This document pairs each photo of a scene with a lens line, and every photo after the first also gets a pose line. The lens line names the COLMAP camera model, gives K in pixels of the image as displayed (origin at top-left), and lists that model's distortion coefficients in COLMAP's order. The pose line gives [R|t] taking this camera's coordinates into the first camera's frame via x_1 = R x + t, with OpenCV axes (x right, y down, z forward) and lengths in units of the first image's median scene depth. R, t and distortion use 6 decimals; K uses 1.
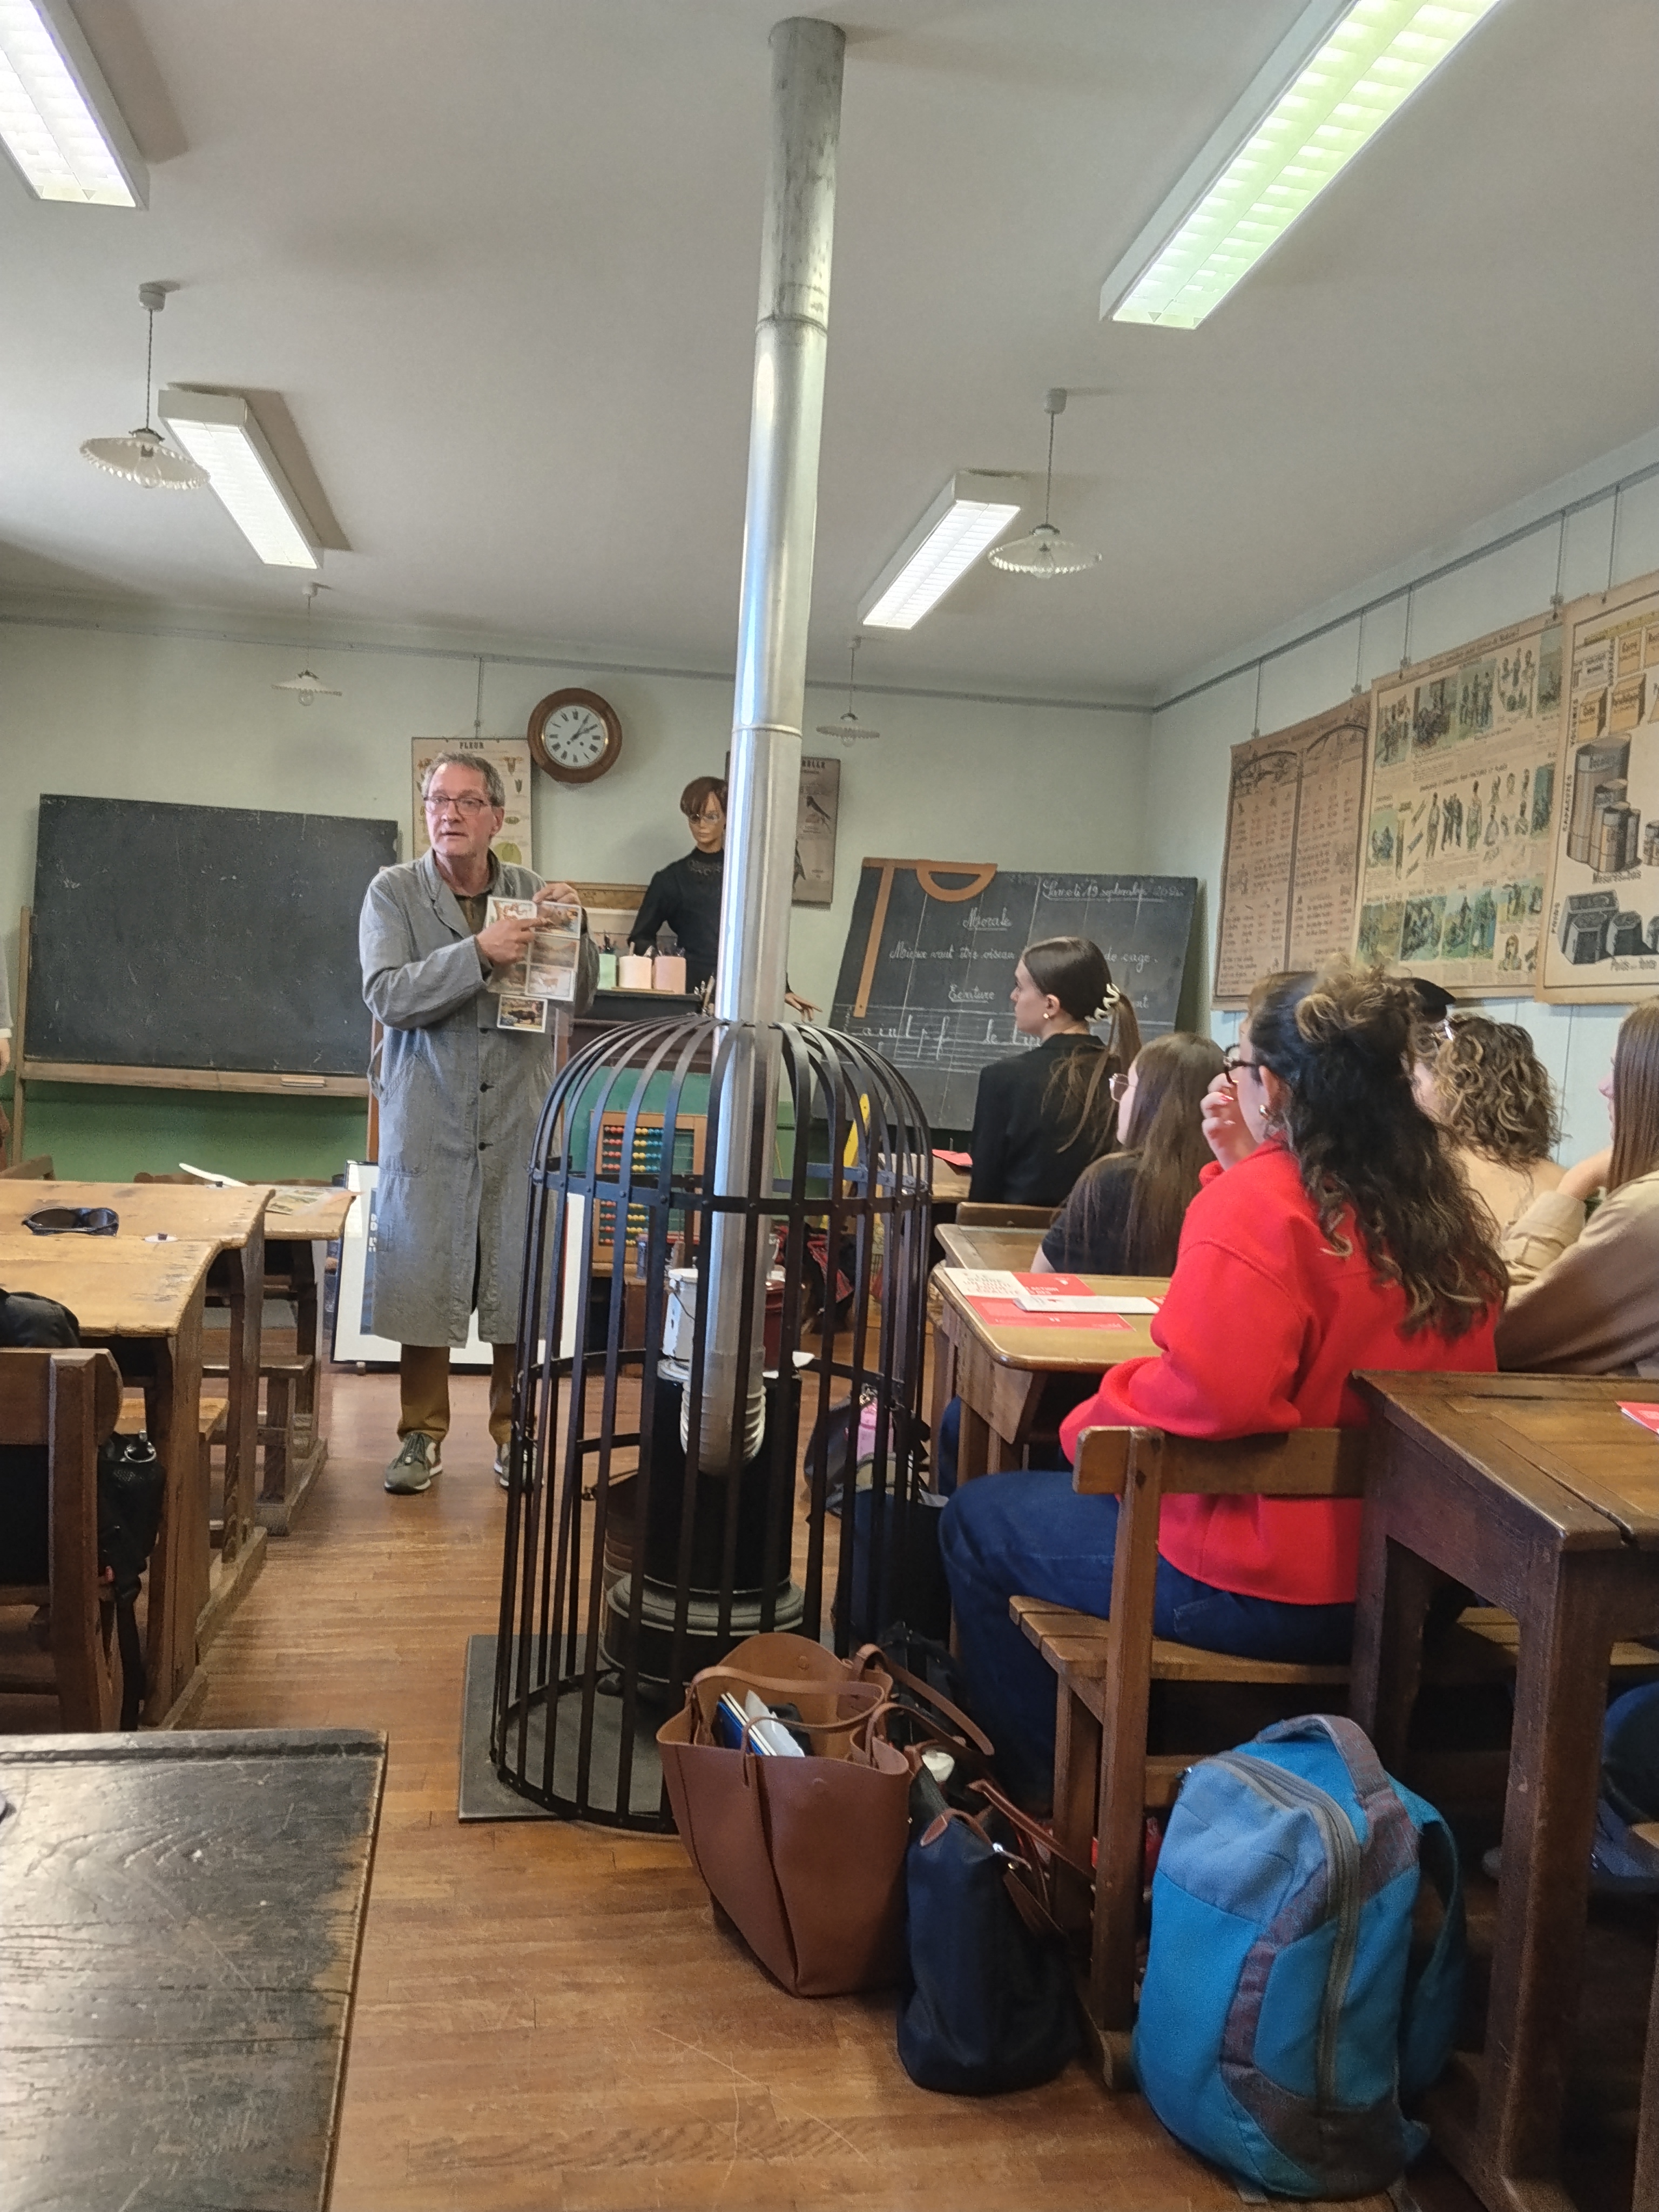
lens RADIAL K [[1895.8, 0, 823.7], [0, 1895.8, 1121.6], [0, 0, 1]] dist [0.062765, -0.133196]
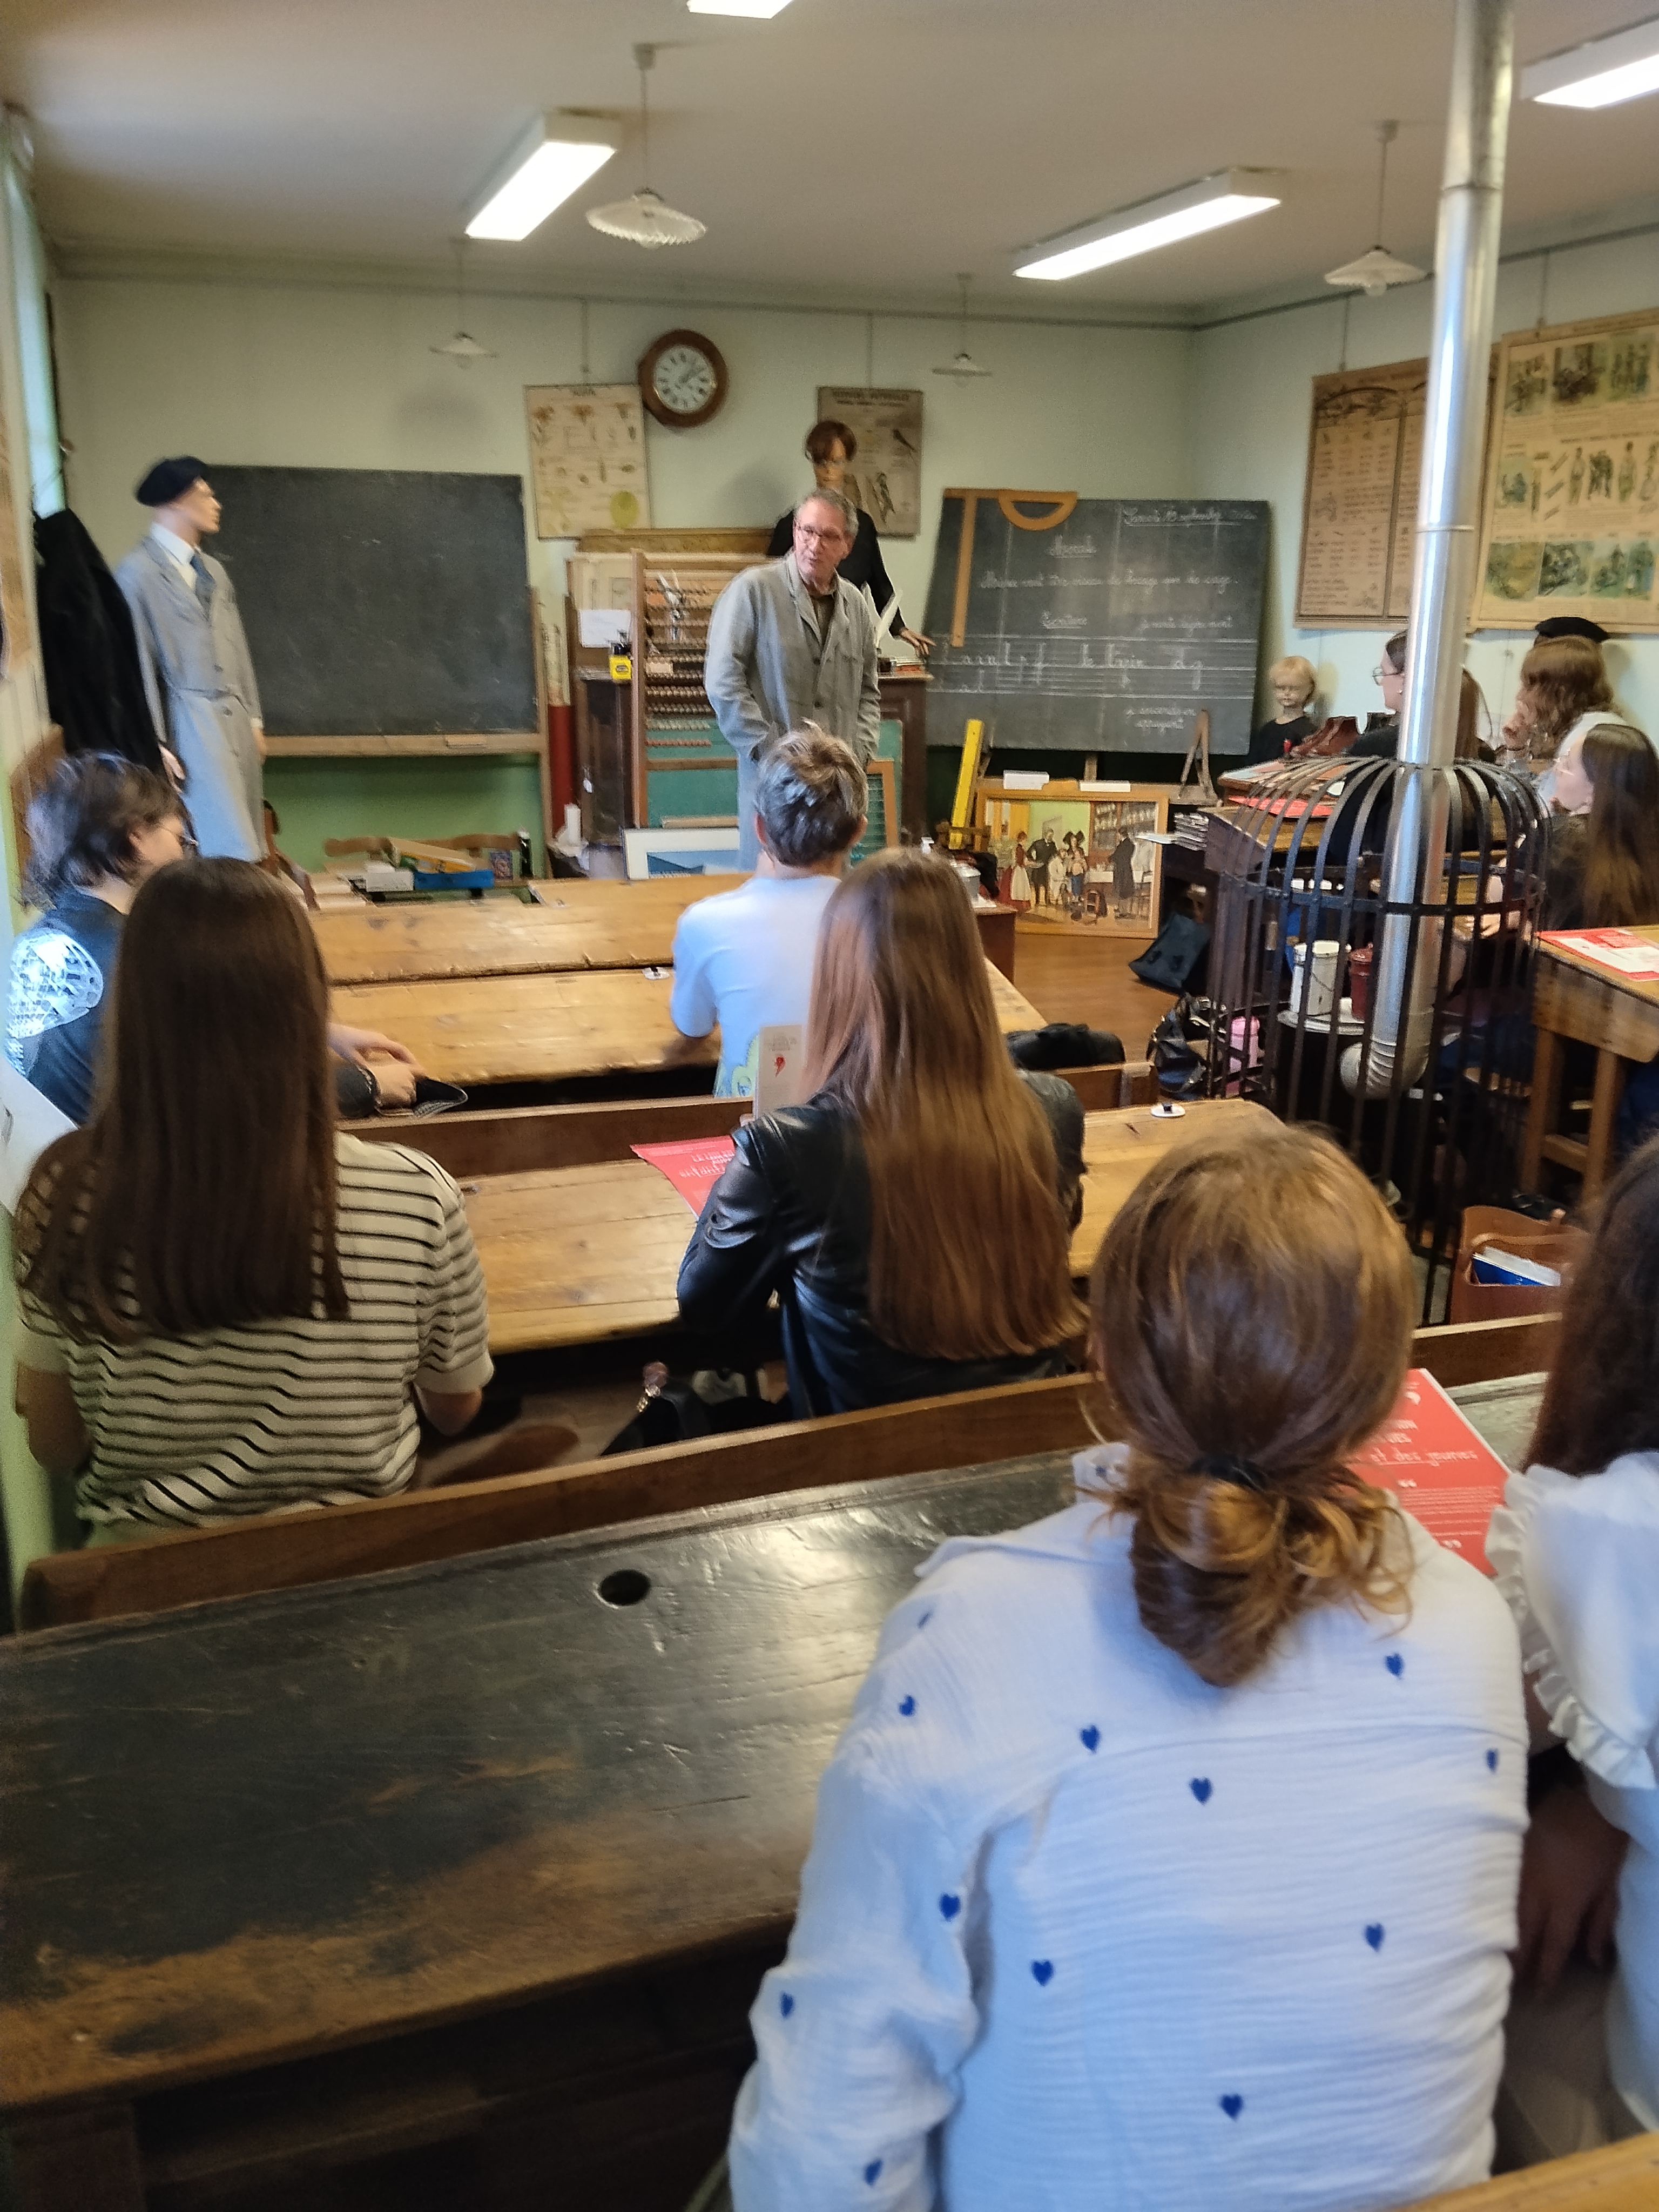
lens RADIAL K [[1895.8, 0, 826.0], [0, 1895.8, 1116.3], [0, 0, 1]] dist [0.062765, -0.133196]
pose [[0.983632, -0.092667, 0.154532, -0.282849], [0.054488, 0.970441, 0.235106, -0.061556], [-0.171751, -0.222837, 0.959607, -0.102187]]
